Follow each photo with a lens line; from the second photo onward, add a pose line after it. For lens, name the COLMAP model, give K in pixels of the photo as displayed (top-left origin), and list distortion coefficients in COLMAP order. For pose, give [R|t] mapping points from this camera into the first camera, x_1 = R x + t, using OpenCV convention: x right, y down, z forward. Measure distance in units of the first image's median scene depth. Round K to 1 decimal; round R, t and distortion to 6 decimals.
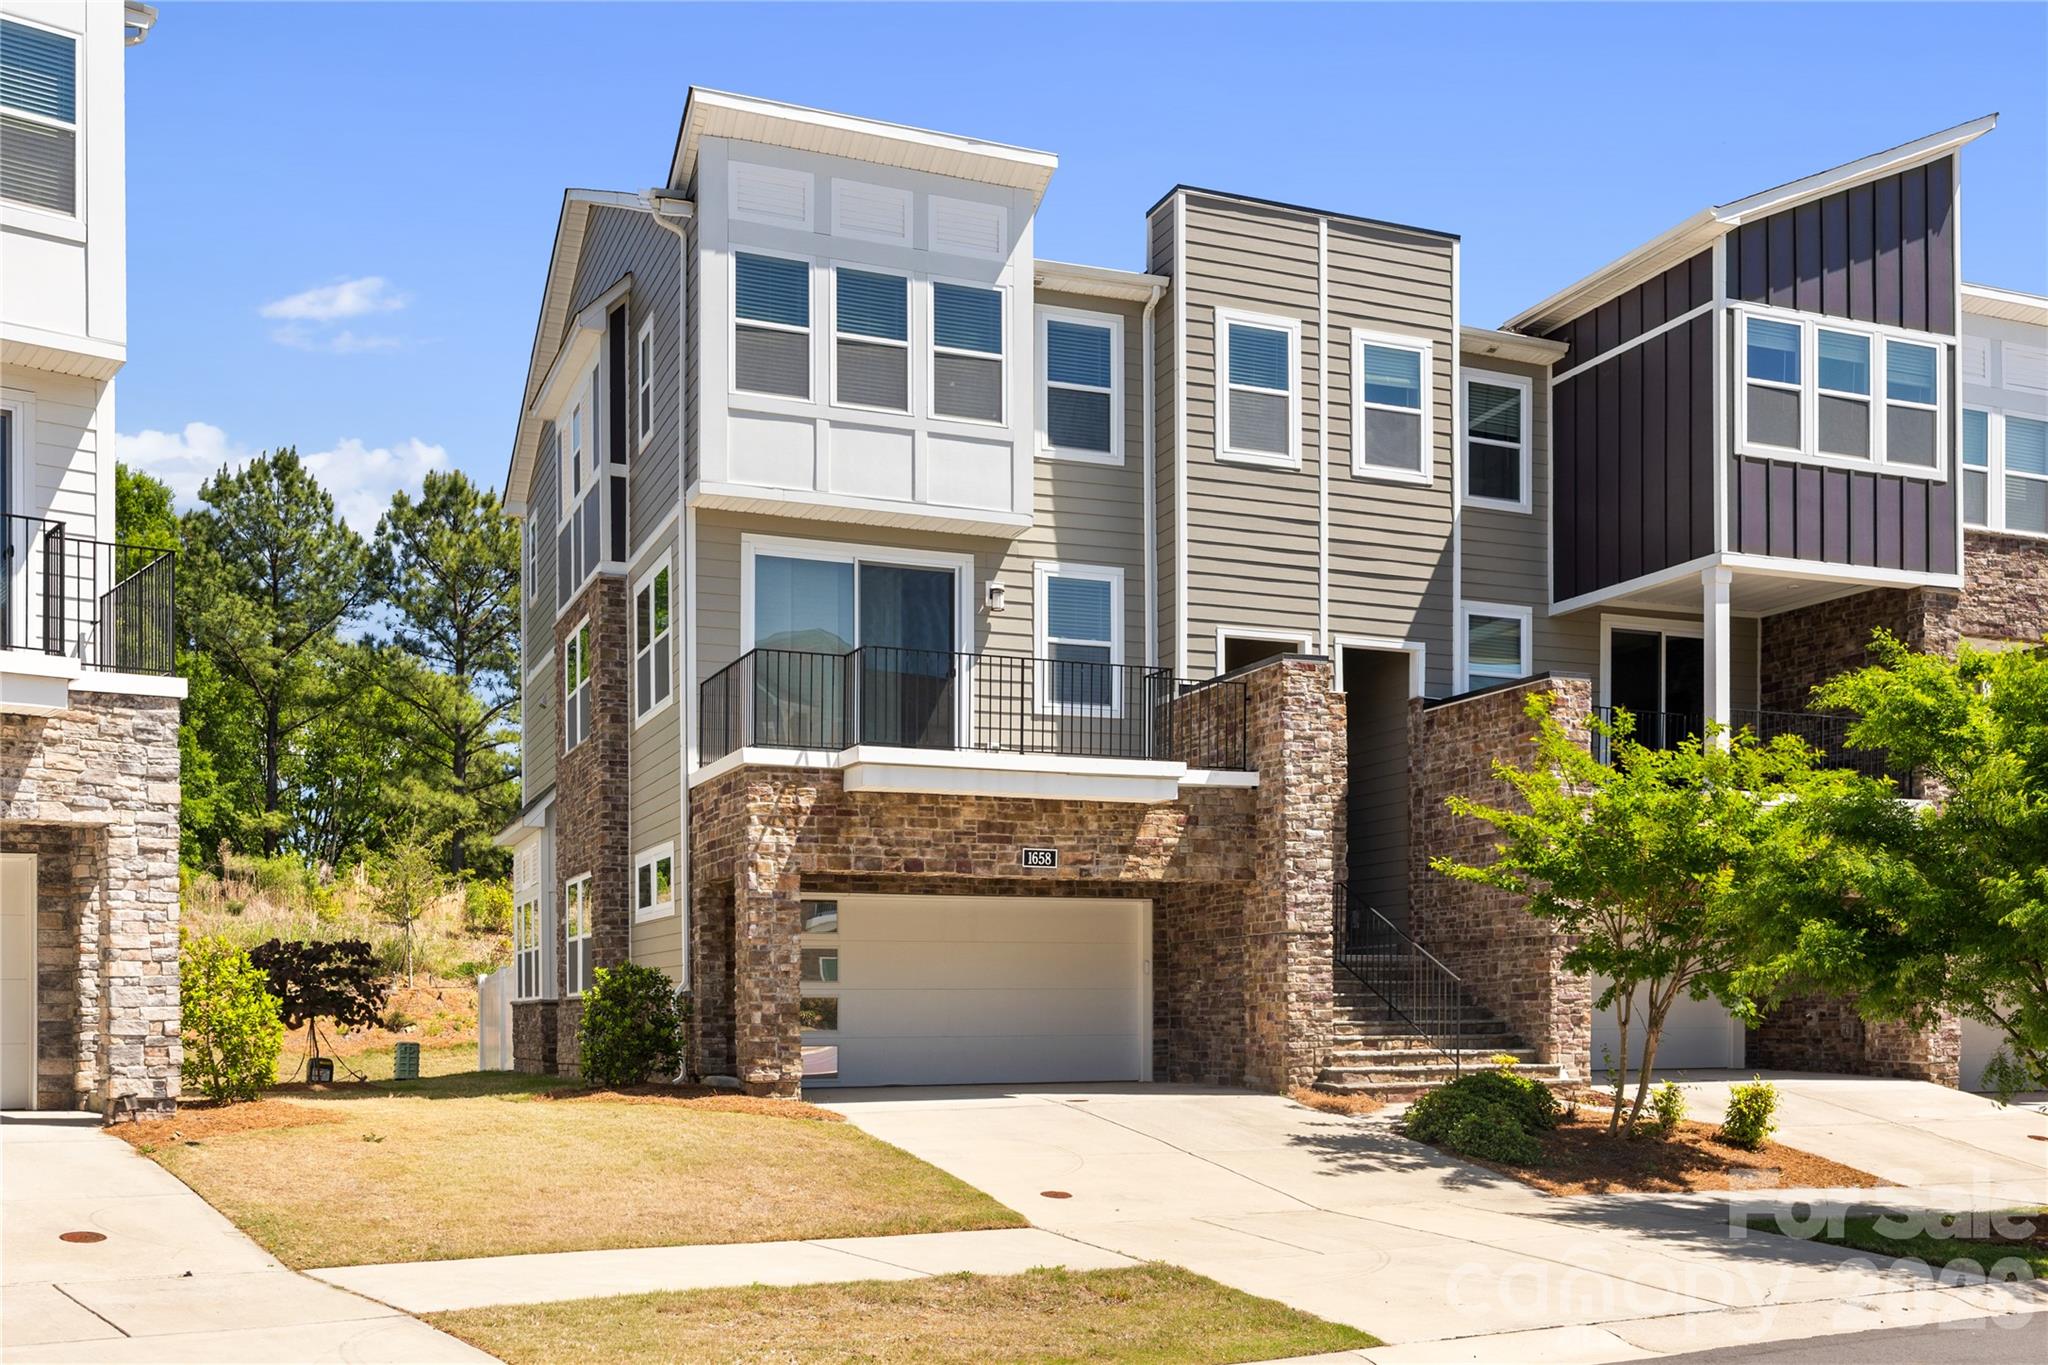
lens RADIAL K [[1925.6, 0, 1025.7], [0, 1925.6, 1162.5], [0, 0, 1]] dist [0.002856, -0.005148]
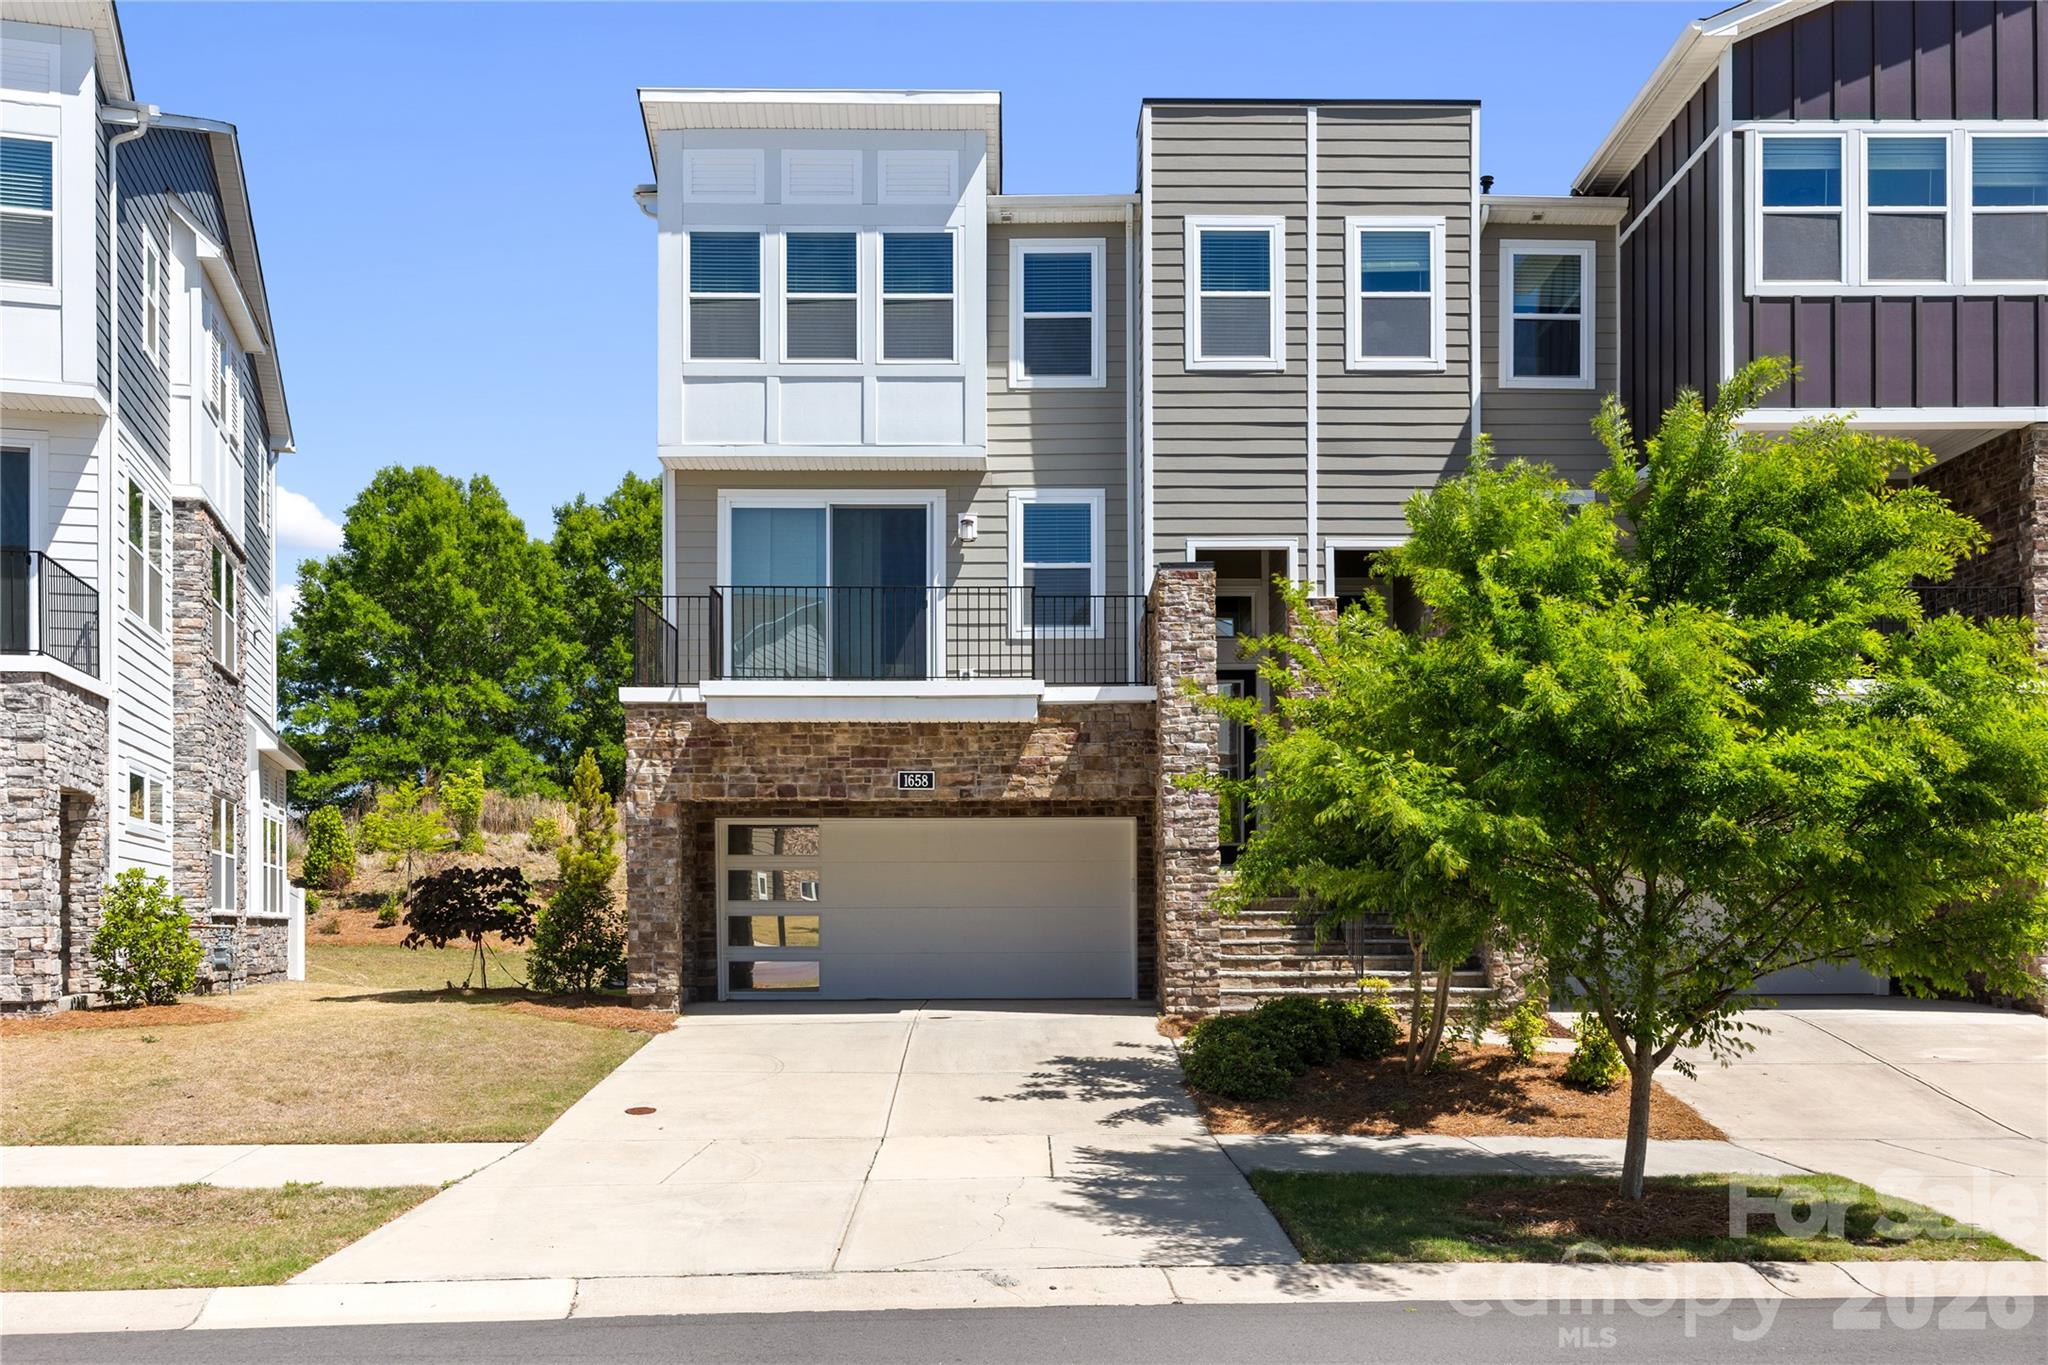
lens RADIAL K [[1759.5, 0, 1022.9], [0, 1759.5, 1052.5], [0, 0, 1]] dist [-0.001299, -0.001521]
pose [[0.927991, 0.027999, -0.371549, 0.376772], [-0.029652, 0.999559, 0.001267, -0.014743], [0.371421, 0.009842, 0.928413, 0.139644]]
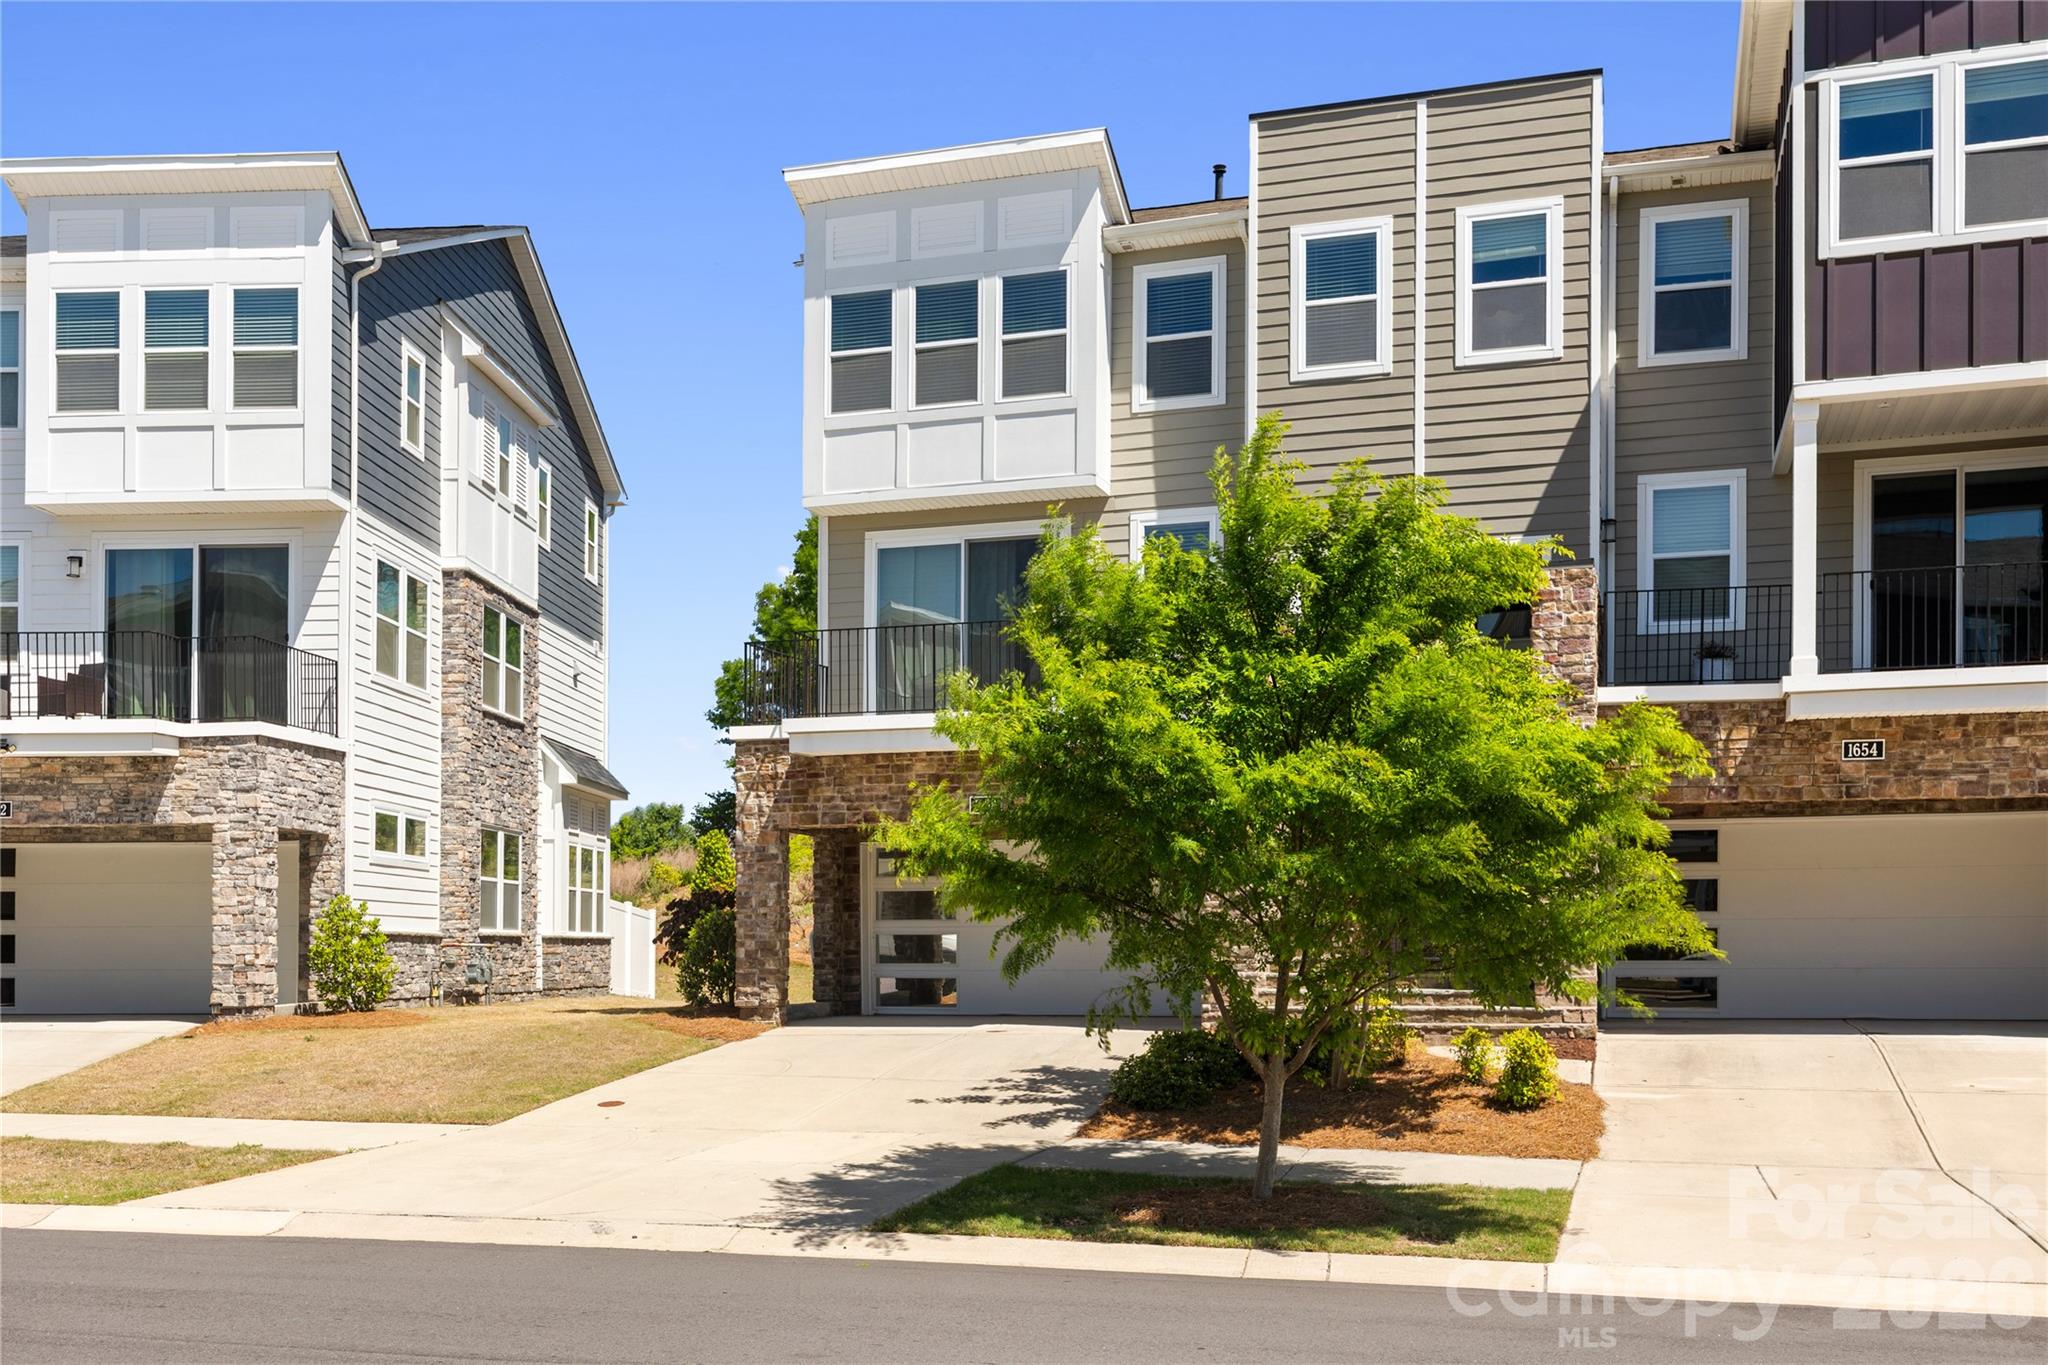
lens RADIAL K [[1962.7, 0, 1022.3], [0, 1962.7, 1088.9], [0, 0, 1]] dist [-0.006899, 0.006720]
pose [[0.761357, 0.047910, -0.646561, 0.674705], [-0.049978, 0.998635, 0.015147, -0.015970], [0.646404, 0.020781, 0.762712, 0.166006]]
